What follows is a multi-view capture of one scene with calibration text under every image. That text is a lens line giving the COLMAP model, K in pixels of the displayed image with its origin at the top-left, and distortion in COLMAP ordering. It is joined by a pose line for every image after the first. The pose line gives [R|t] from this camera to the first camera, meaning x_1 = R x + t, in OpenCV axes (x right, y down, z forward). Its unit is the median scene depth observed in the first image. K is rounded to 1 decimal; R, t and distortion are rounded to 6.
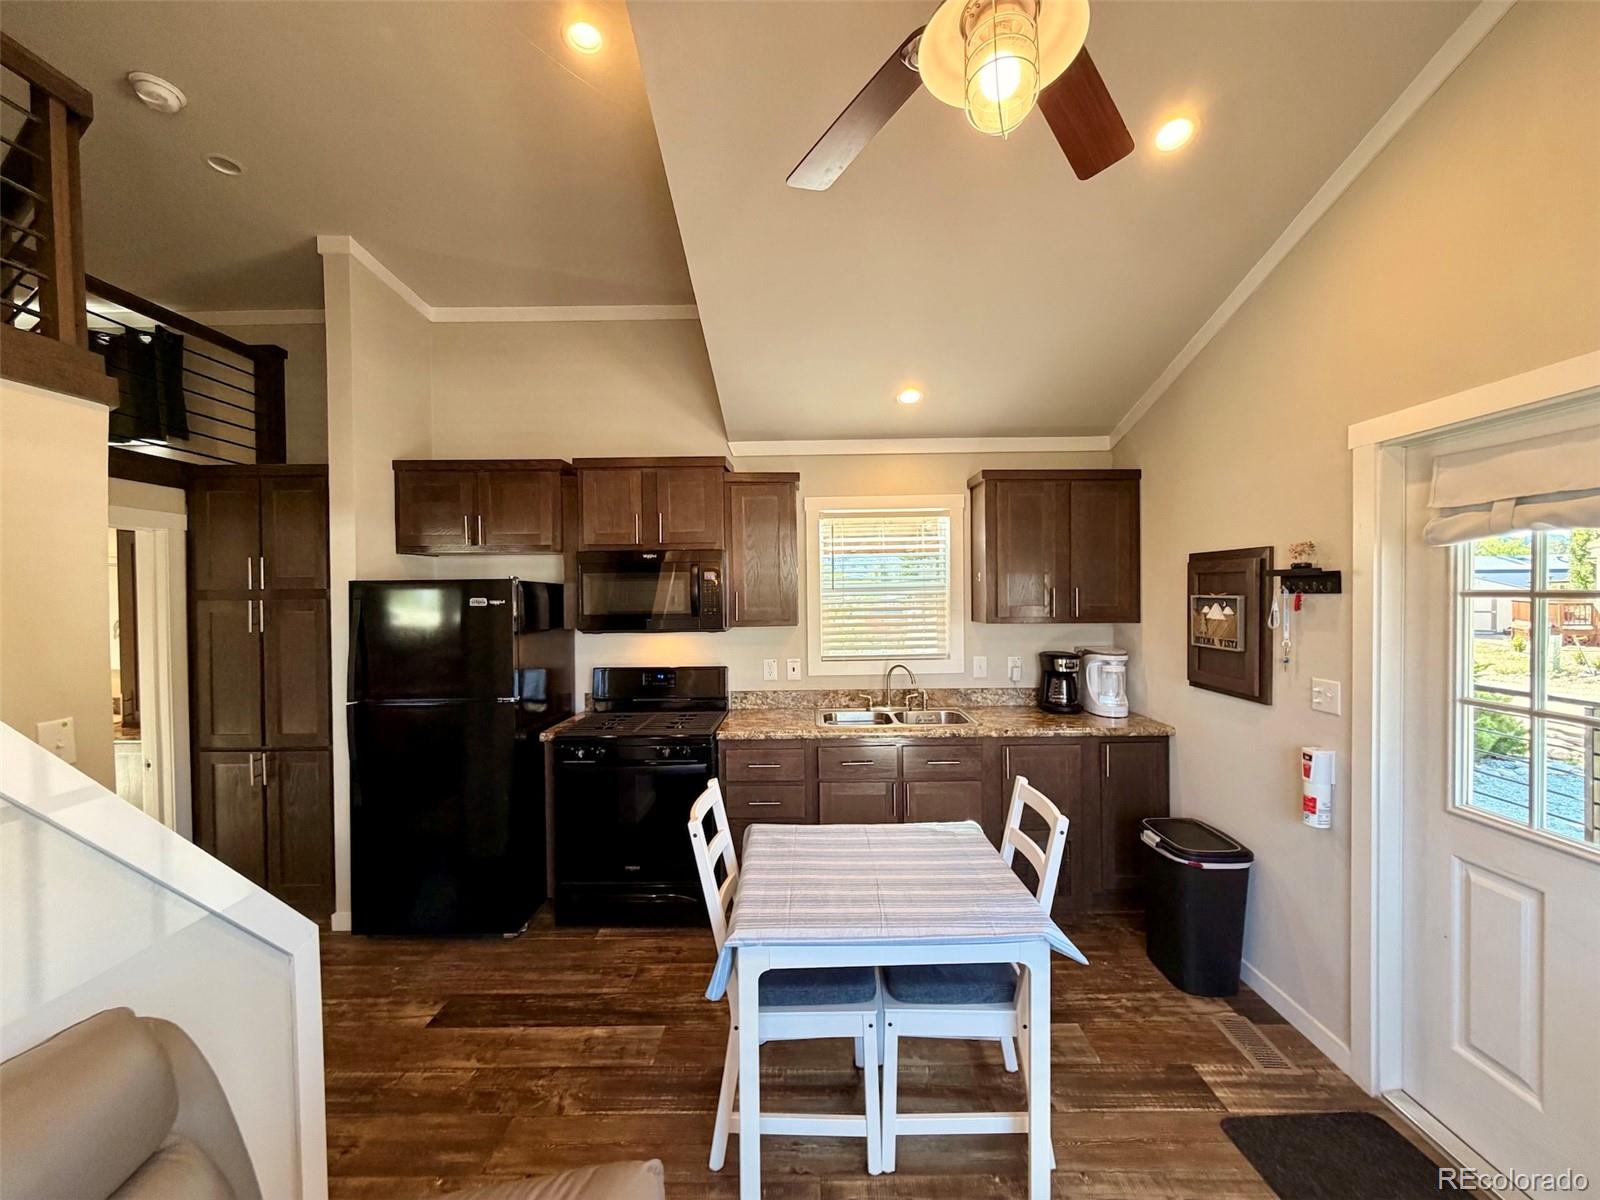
lens RADIAL K [[639.3, 0, 802.3], [0, 639.3, 599.2], [0, 0, 1]] dist [-0.000869, 0.000365]
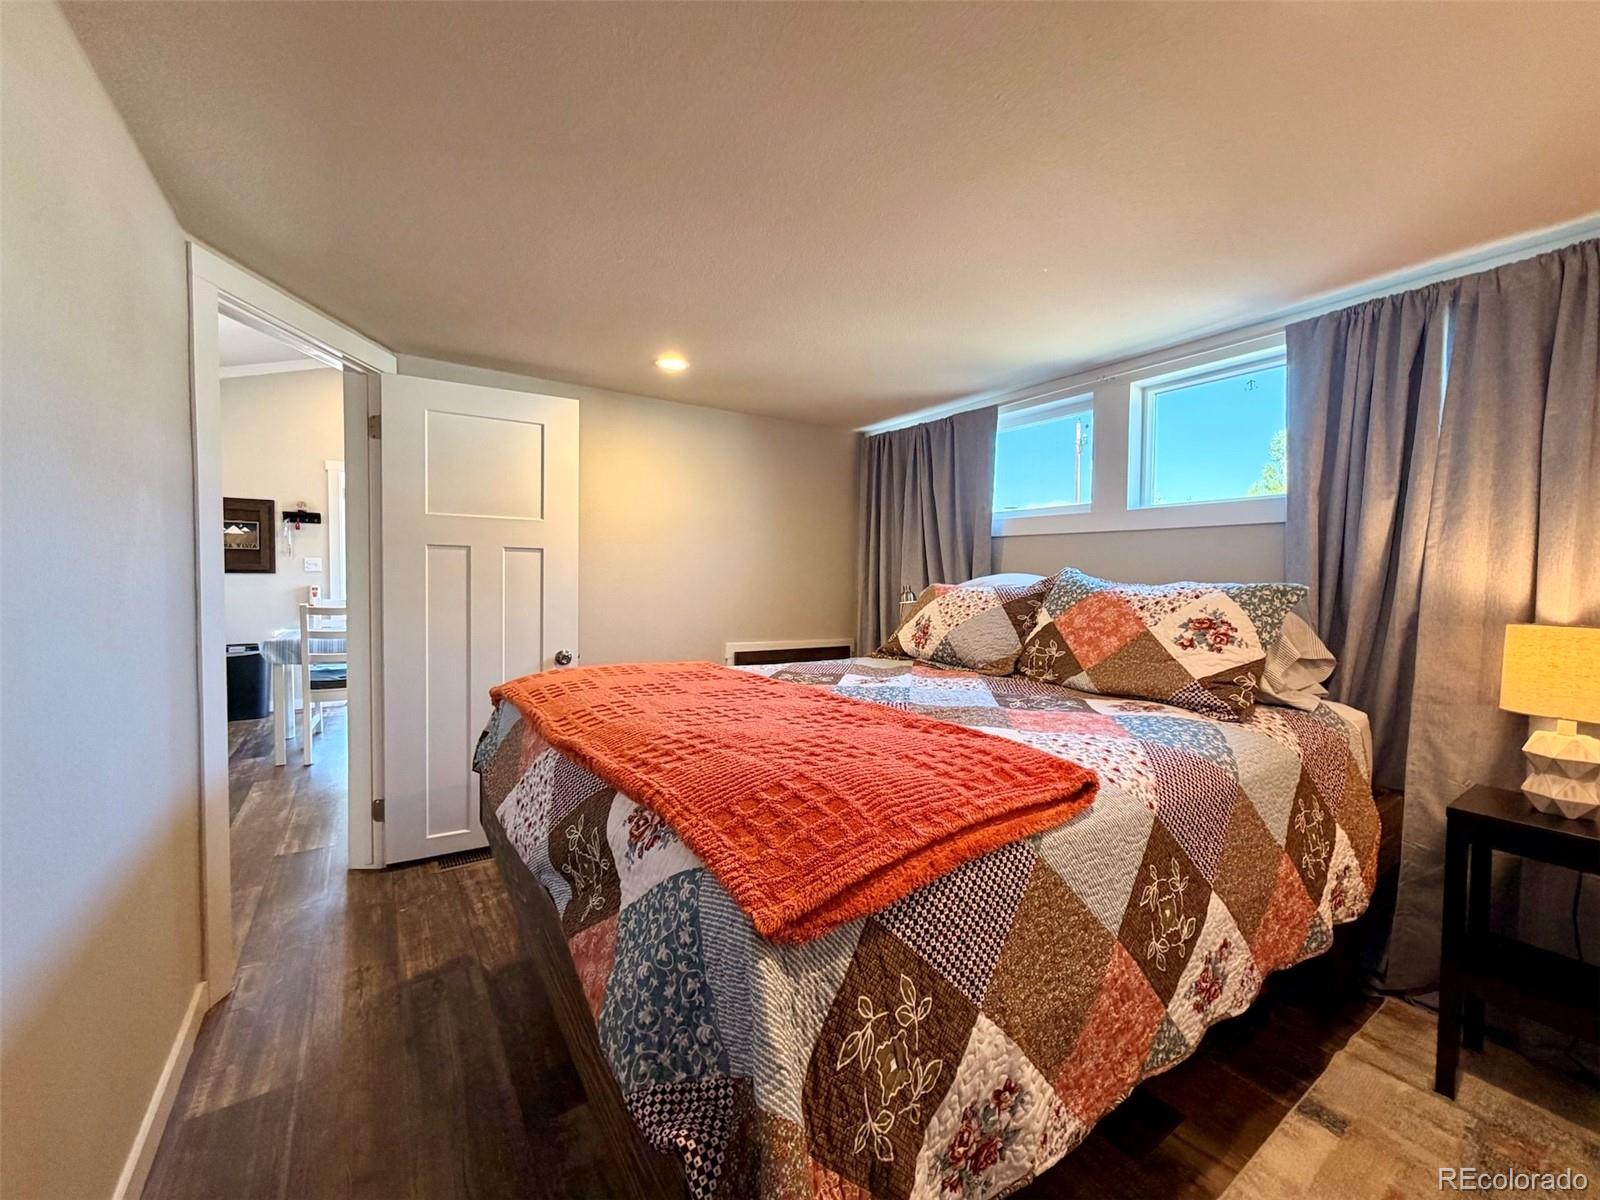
lens RADIAL K [[639.3, 0, 803.1], [0, 639.3, 601.9], [0, 0, 1]] dist [-0.000869, 0.000365]
pose [[-0.568746, -0.029703, 0.821977, -1.917293], [0.009007, 0.999063, 0.042334, 0.171786], [-0.822464, 0.031481, -0.567946, 0.697193]]
